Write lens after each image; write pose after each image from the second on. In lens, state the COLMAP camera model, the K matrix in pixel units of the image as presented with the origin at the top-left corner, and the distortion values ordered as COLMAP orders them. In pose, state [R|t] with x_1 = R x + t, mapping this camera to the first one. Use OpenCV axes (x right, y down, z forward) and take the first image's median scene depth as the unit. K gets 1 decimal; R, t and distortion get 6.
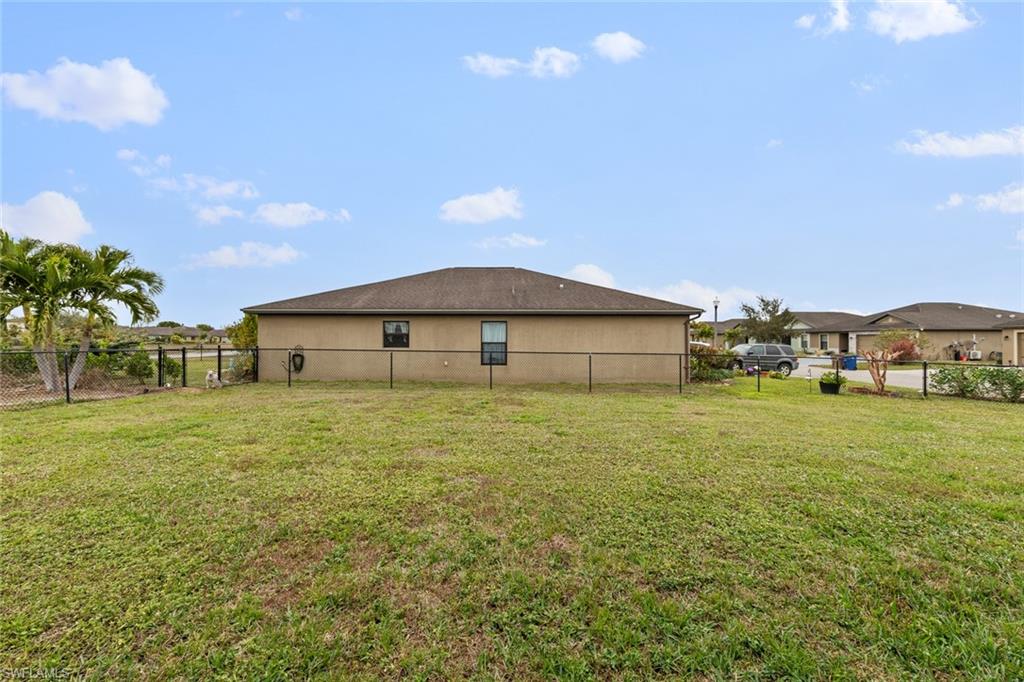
lens RADIAL K [[382.4, 0, 505.0], [0, 382.4, 340.7], [0, 0, 1]] dist [-0.003351, -0.000326]
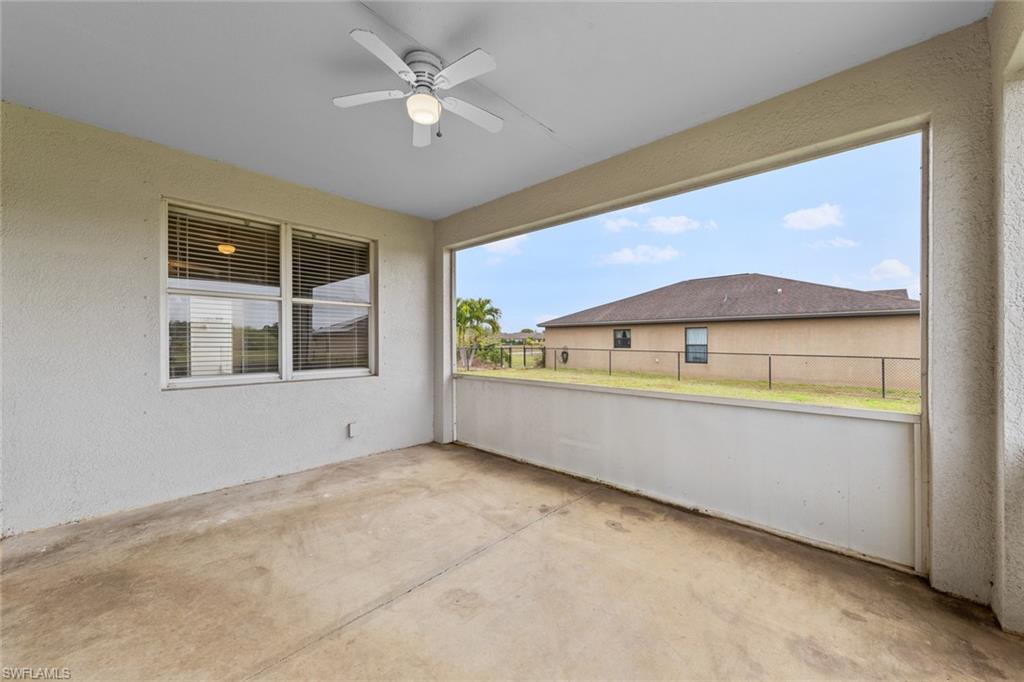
lens RADIAL K [[382.4, 0, 513.8], [0, 382.4, 344.3], [0, 0, 1]] dist [-0.003351, -0.000326]
pose [[0.722689, 0.001616, -0.691171, 0.406865], [0.001977, 0.999988, 0.004405, -0.003305], [0.691170, -0.004550, 0.722678, -0.300219]]
